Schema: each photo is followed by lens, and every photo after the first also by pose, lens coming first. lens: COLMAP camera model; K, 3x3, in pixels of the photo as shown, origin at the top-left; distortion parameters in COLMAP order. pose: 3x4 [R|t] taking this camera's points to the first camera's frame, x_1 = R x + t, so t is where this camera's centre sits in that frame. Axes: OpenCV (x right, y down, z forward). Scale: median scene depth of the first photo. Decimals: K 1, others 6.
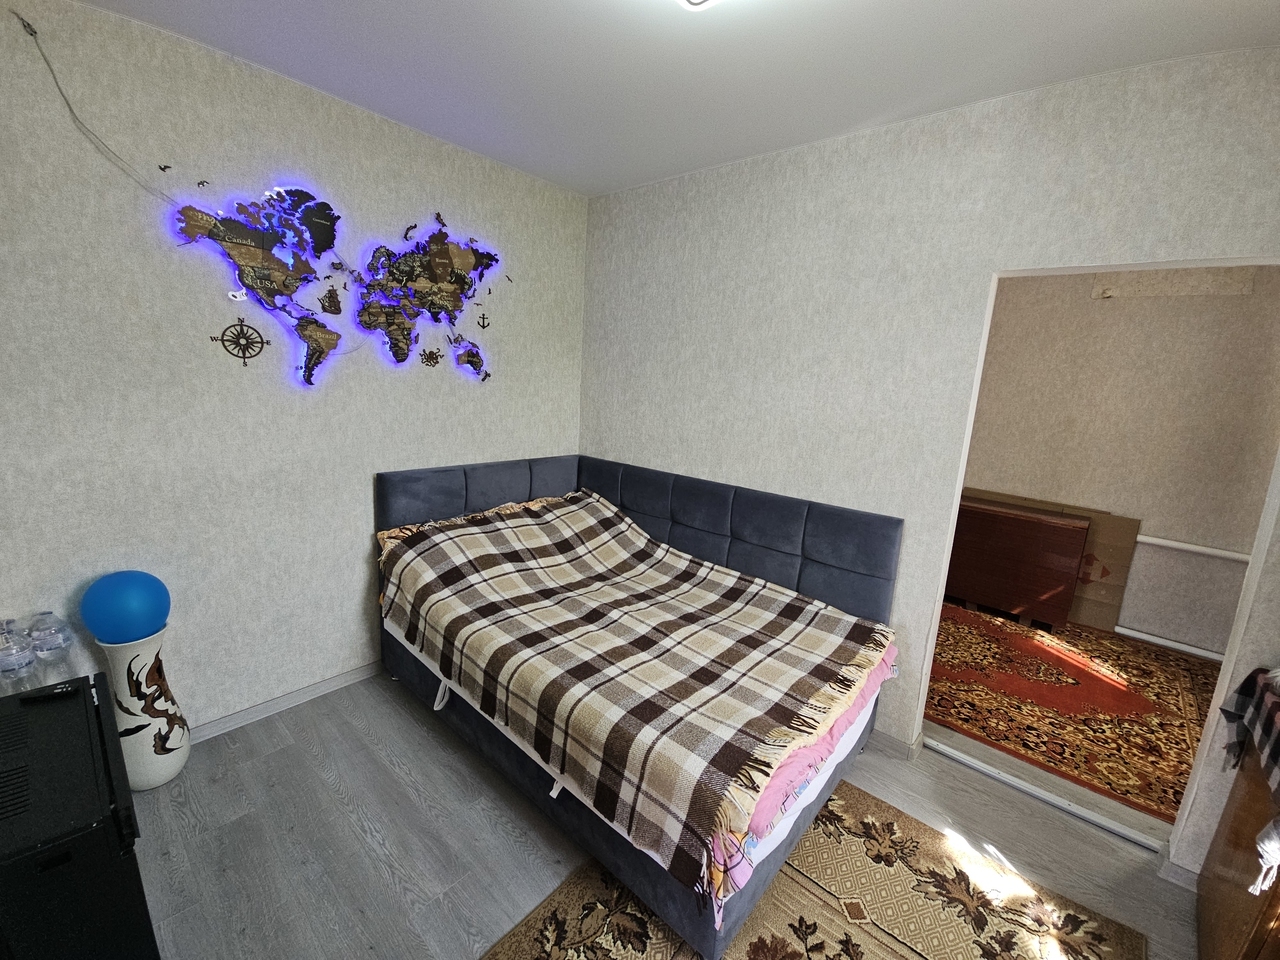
lens RADIAL K [[541.6, 0, 639.5], [0, 541.6, 461.7], [0, 0, 1]] dist [-0.001728, -0.000517]
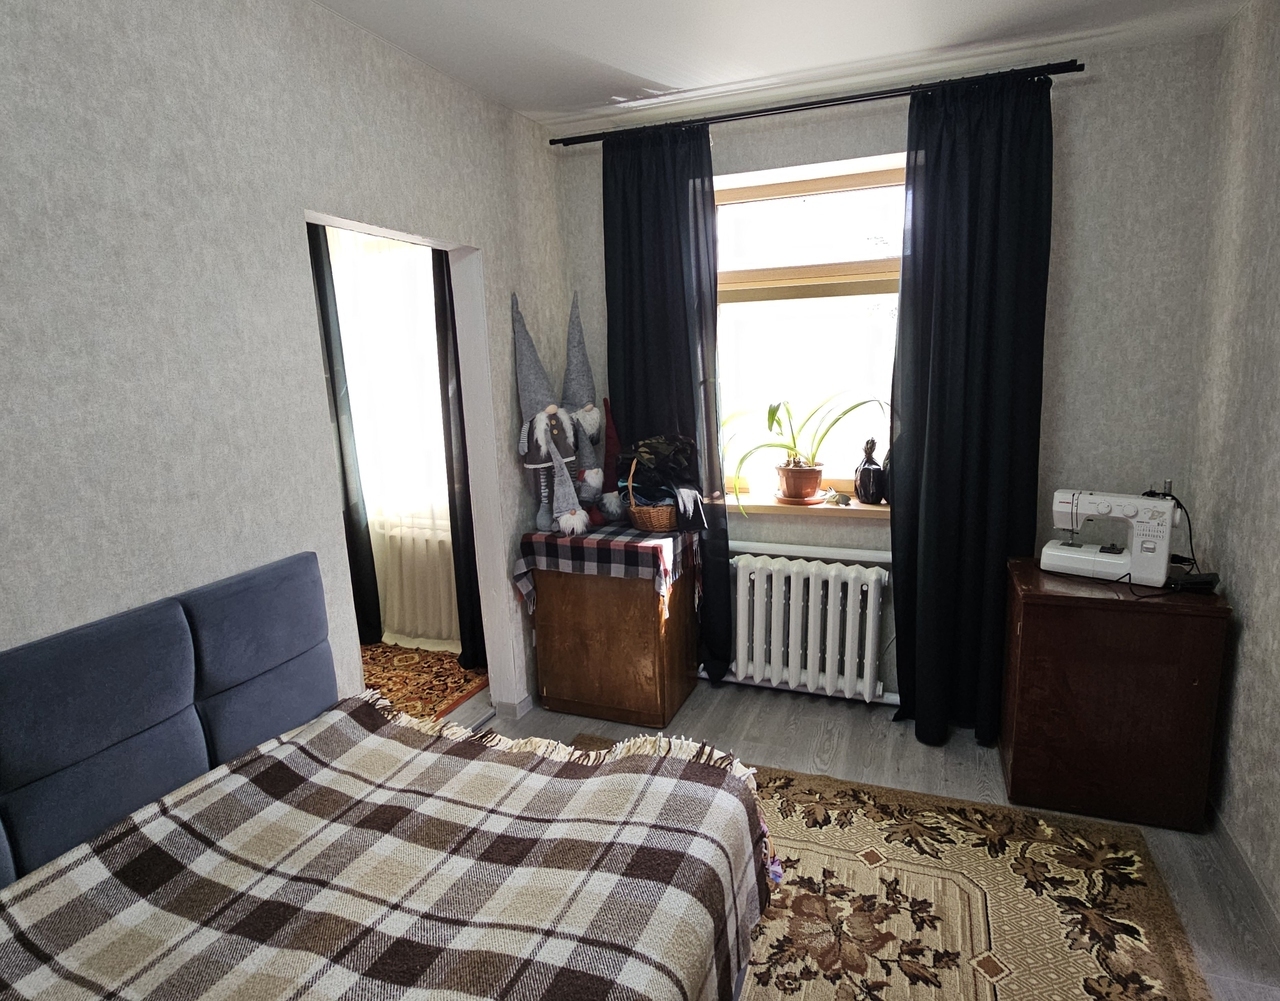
lens RADIAL K [[699.6, 0, 691.3], [0, 699.6, 469.3], [0, 0, 1]] dist [-0.001249, -0.000030]
pose [[-0.382517, -0.189232, 0.904363, -0.481495], [0.165209, 0.949020, 0.268455, -0.149636], [-0.909058, 0.252097, -0.331753, 0.803898]]
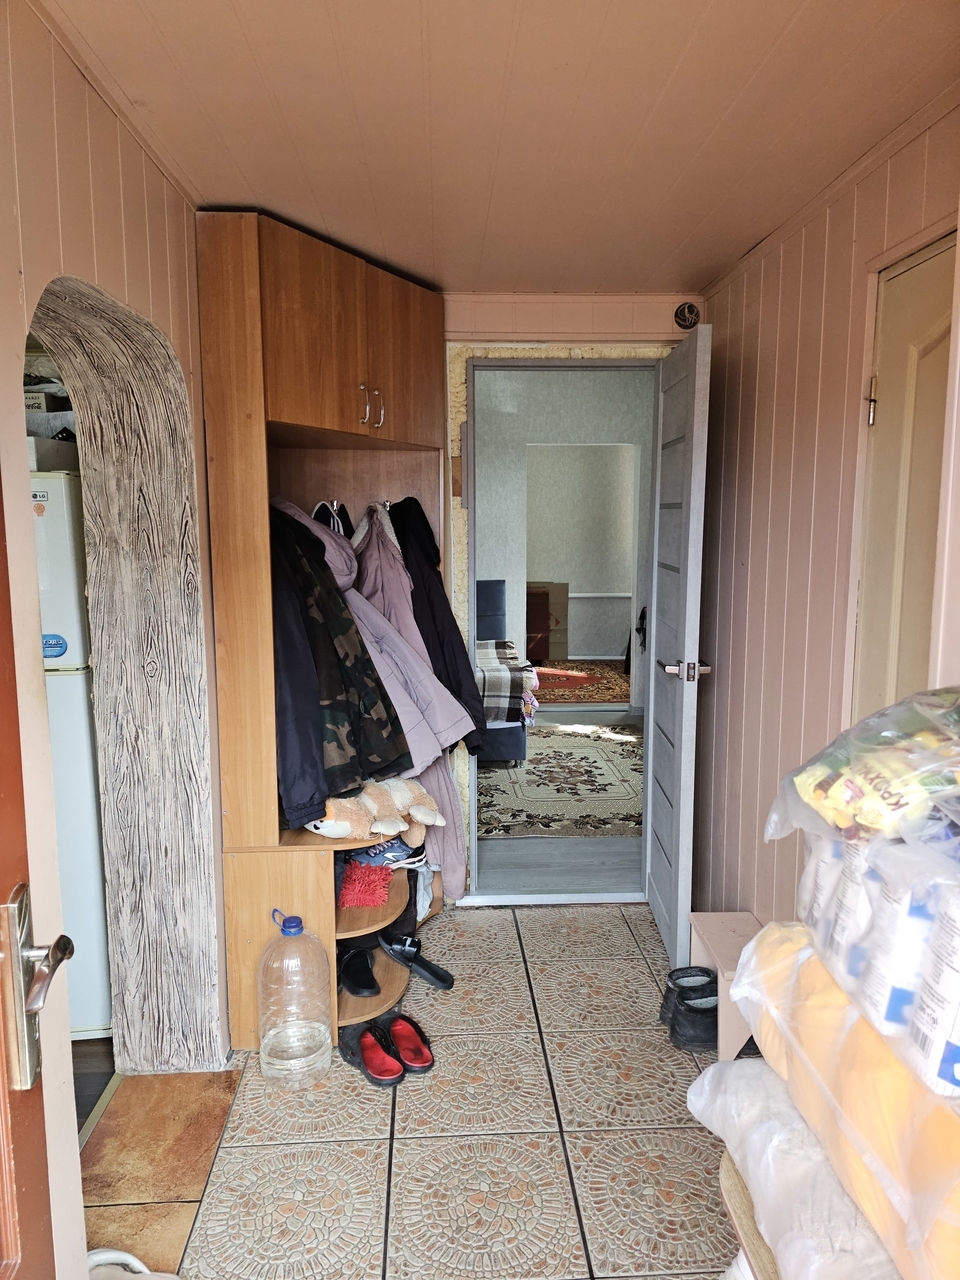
lens RADIAL K [[917.7, 0, 480.0], [0, 917.7, 640.0], [0, 0, 1]] dist [0.000952, -0.000002]
pose [[0.711694, -0.160348, 0.683944, -1.609607], [0.164578, 0.984564, 0.059572, 0.105830], [-0.682939, 0.070165, 0.727098, -1.081858]]
